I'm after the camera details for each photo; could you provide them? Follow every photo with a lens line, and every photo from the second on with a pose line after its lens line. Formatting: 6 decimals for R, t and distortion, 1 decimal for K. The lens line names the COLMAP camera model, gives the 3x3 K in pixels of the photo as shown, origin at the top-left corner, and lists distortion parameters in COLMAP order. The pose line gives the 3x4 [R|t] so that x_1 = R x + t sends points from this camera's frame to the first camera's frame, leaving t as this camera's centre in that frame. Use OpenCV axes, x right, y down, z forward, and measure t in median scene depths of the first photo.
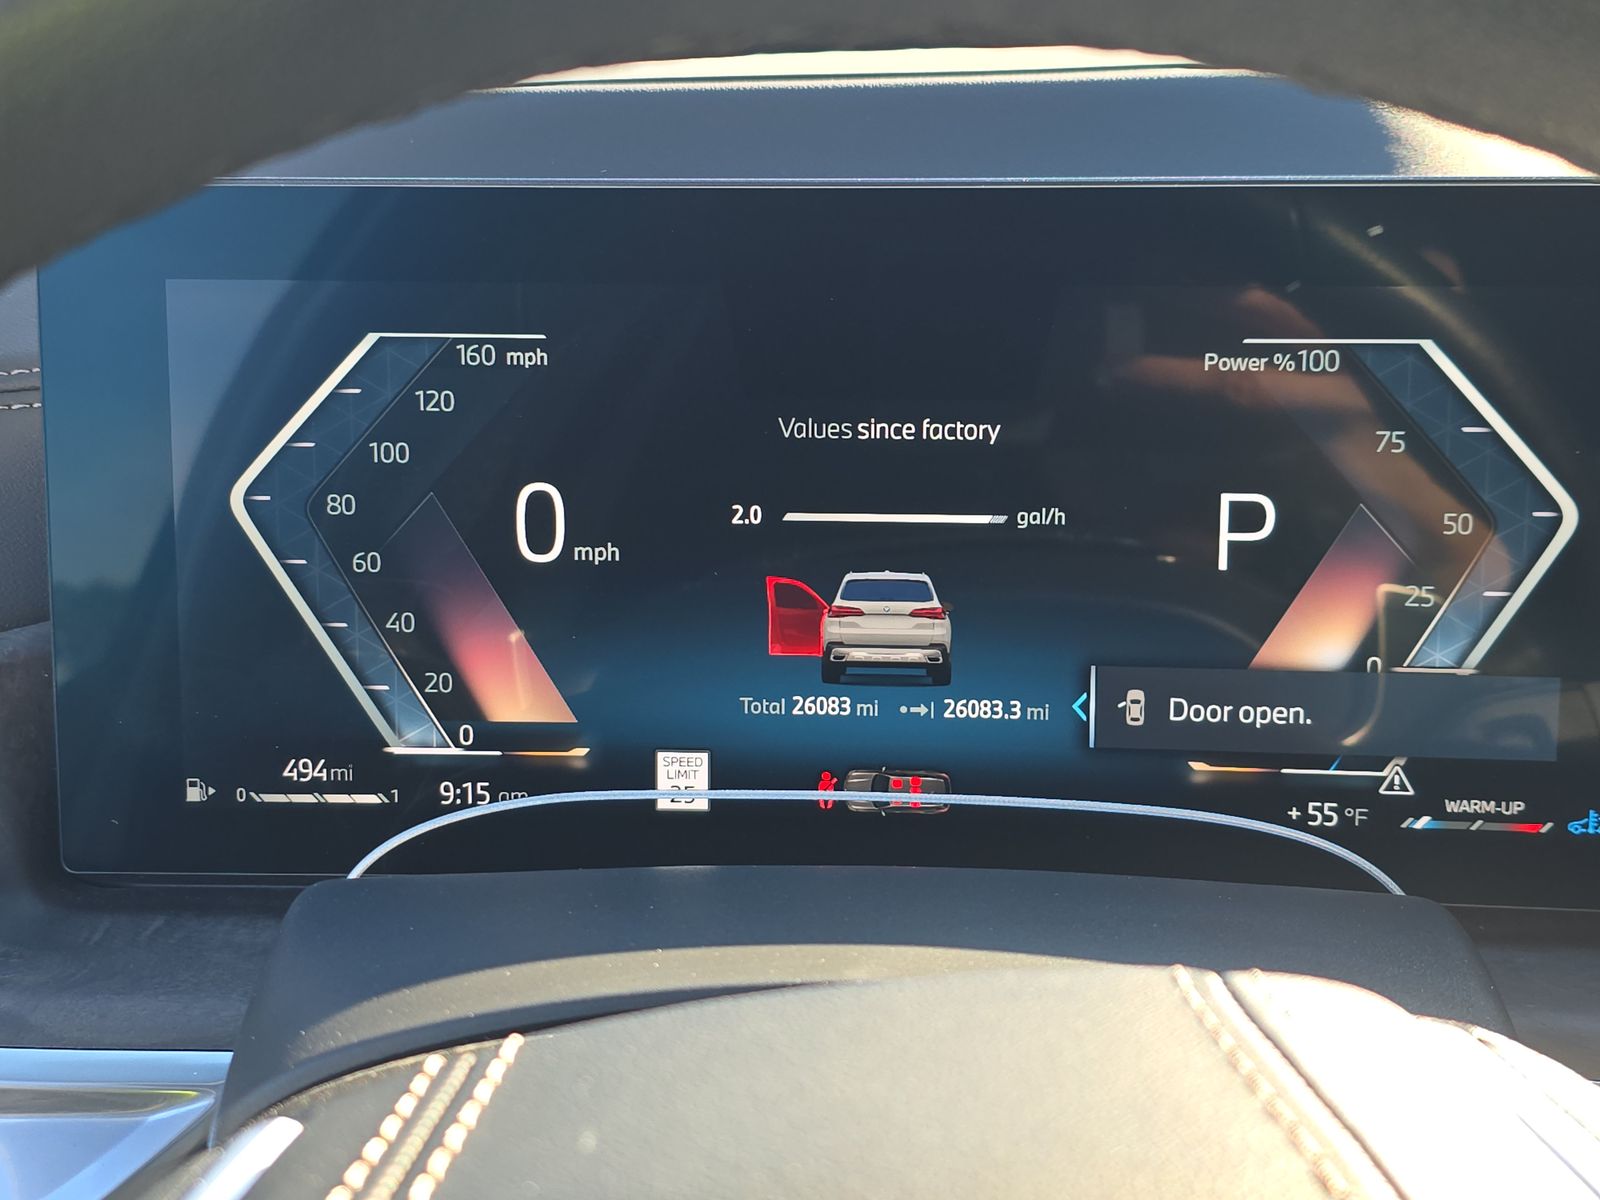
lens RADIAL K [[1091.5, 0, 815.1], [0, 1091.5, 585.9], [0, 0, 1]] dist [0.017814, -0.018330]
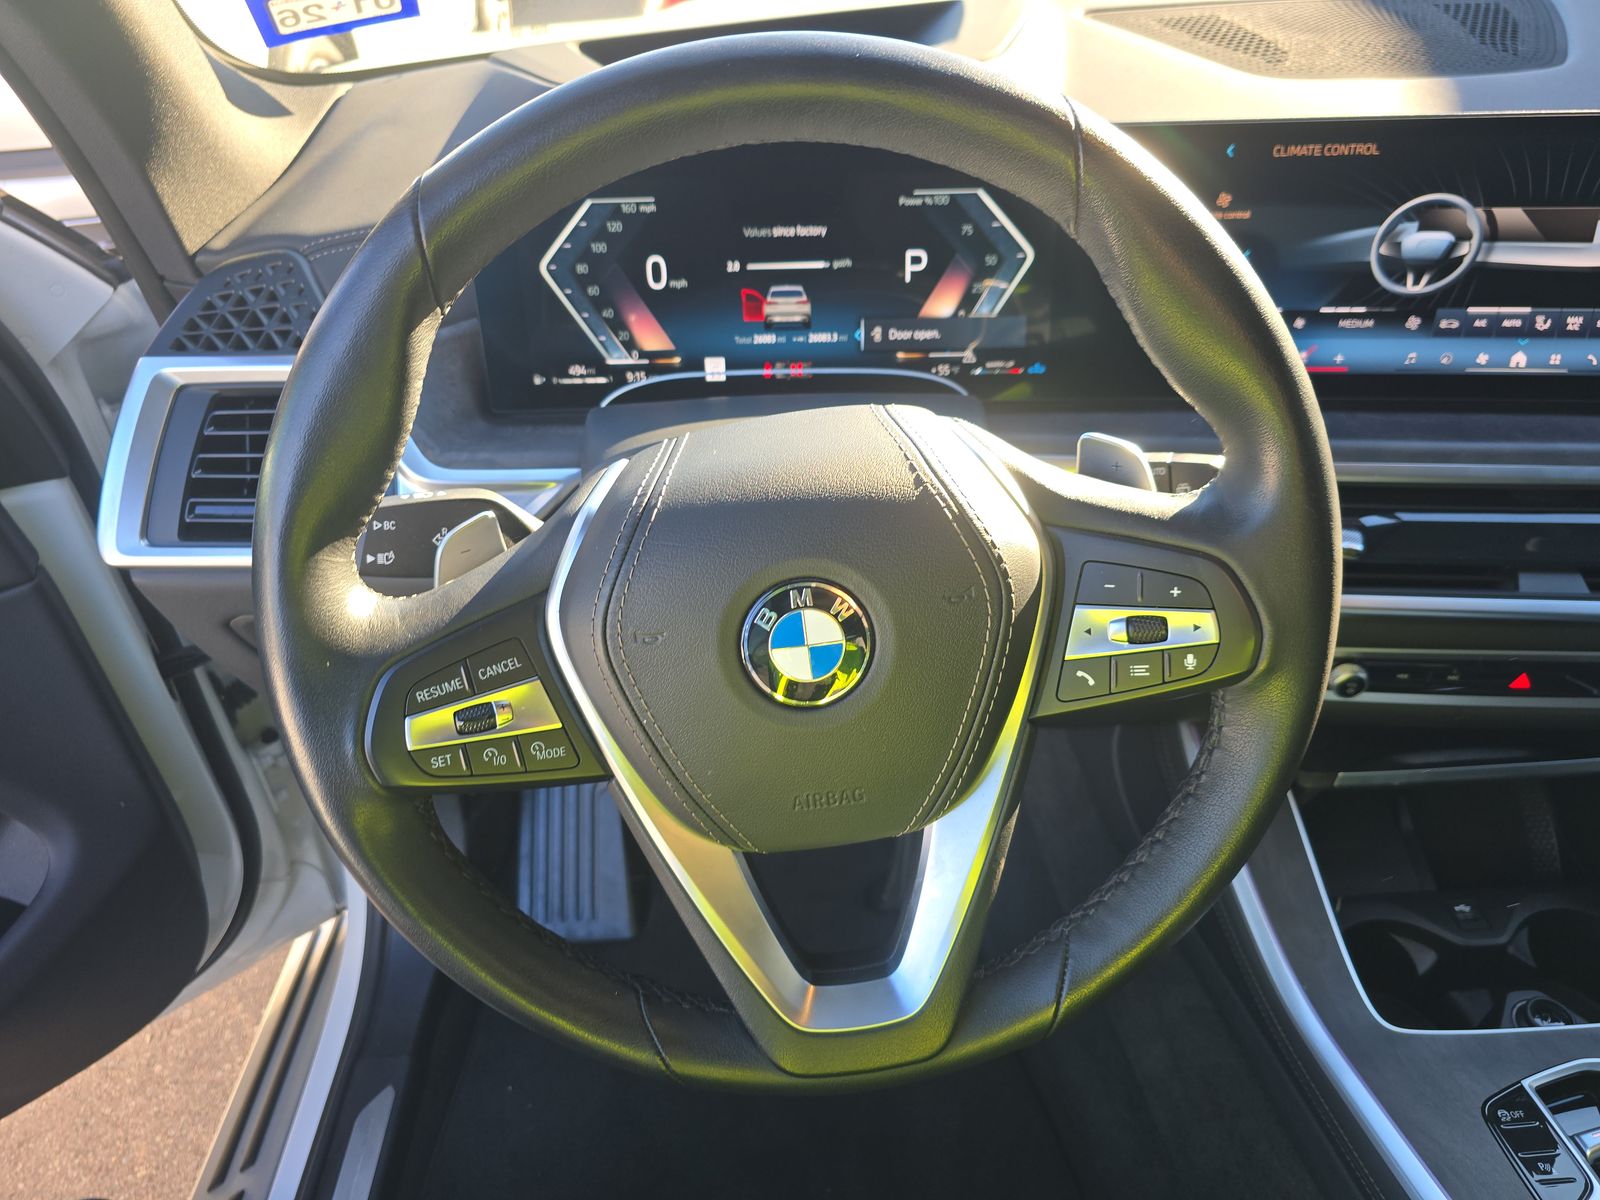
lens RADIAL K [[1091.5, 0, 792.5], [0, 1091.5, 601.8], [0, 0, 1]] dist [0.017814, -0.018330]
pose [[0.998129, -0.050542, 0.034410, -0.052199], [0.038413, 0.956186, 0.290229, -0.051926], [-0.047571, -0.288364, 0.956338, -1.829118]]
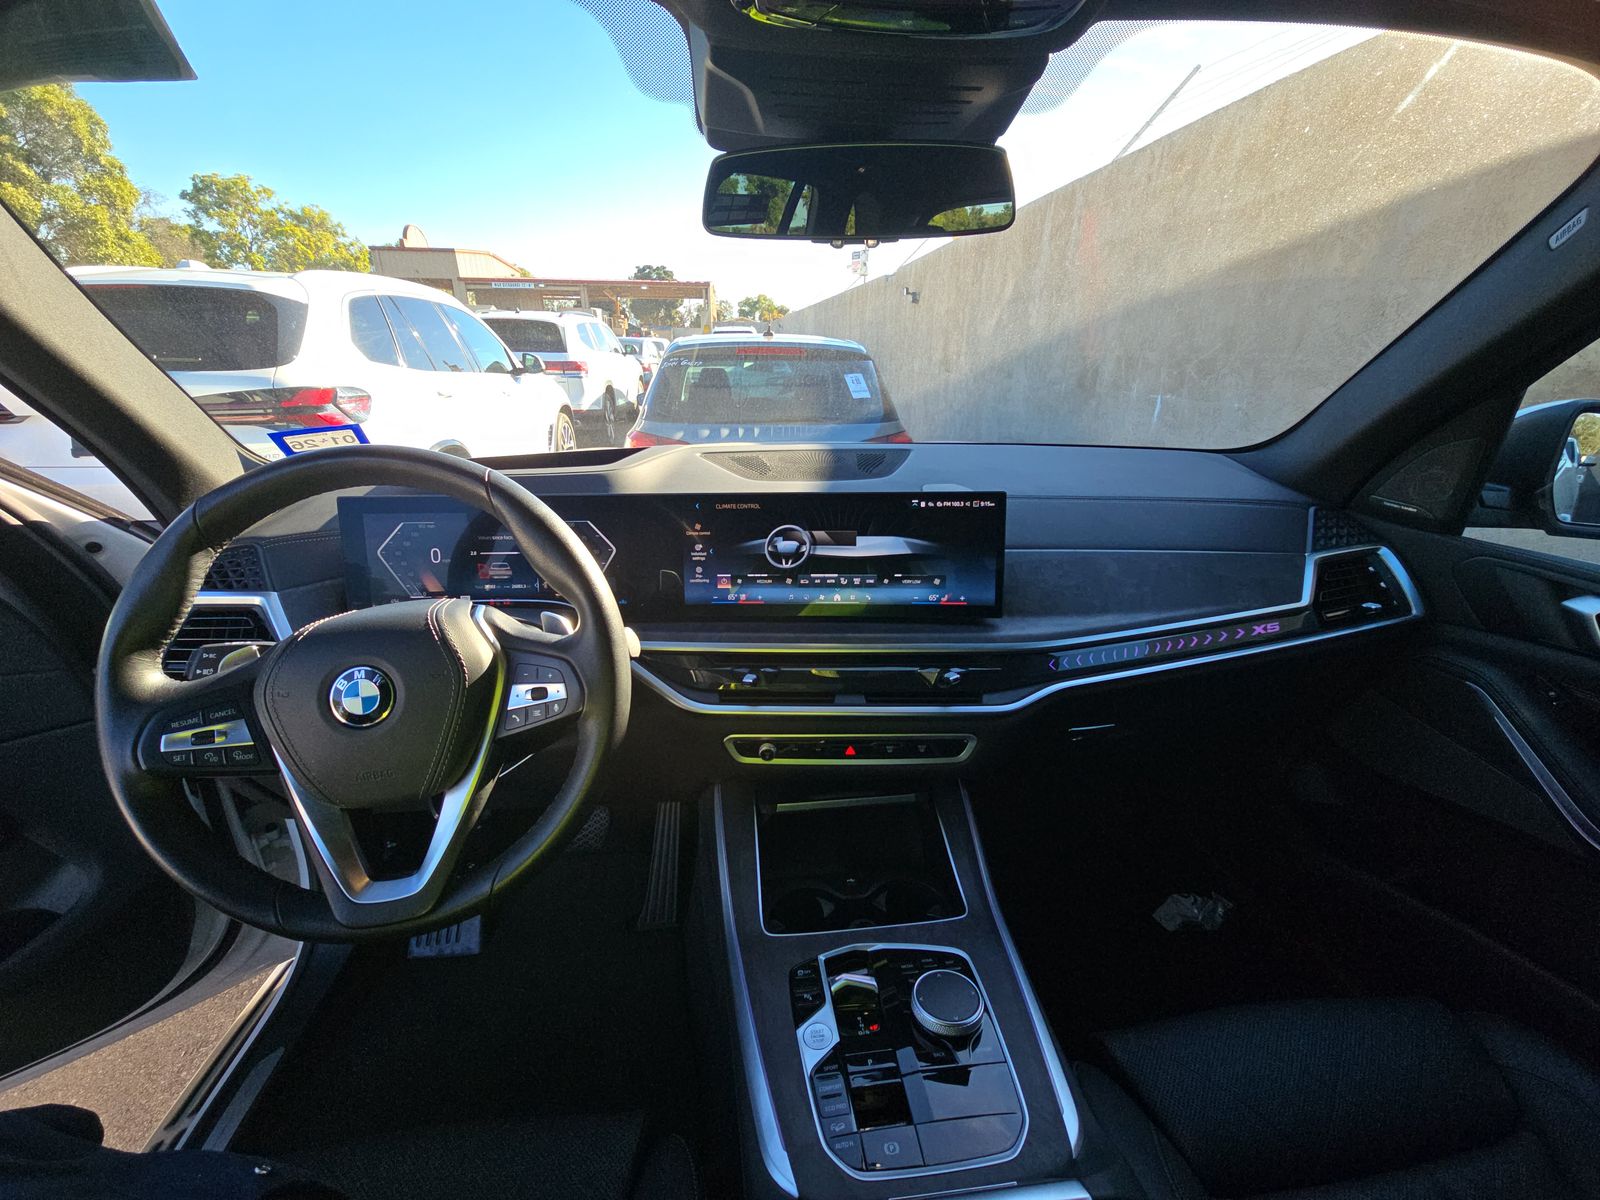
lens RADIAL K [[649.8, 0, 807.6], [0, 649.8, 606.3], [0, 0, 1]] dist [0.001711, 0.000197]
pose [[0.992196, -0.032619, 0.120342, 1.244345], [0.030609, 0.999360, 0.018516, 0.200767], [-0.120869, -0.014688, 0.992560, -2.574546]]
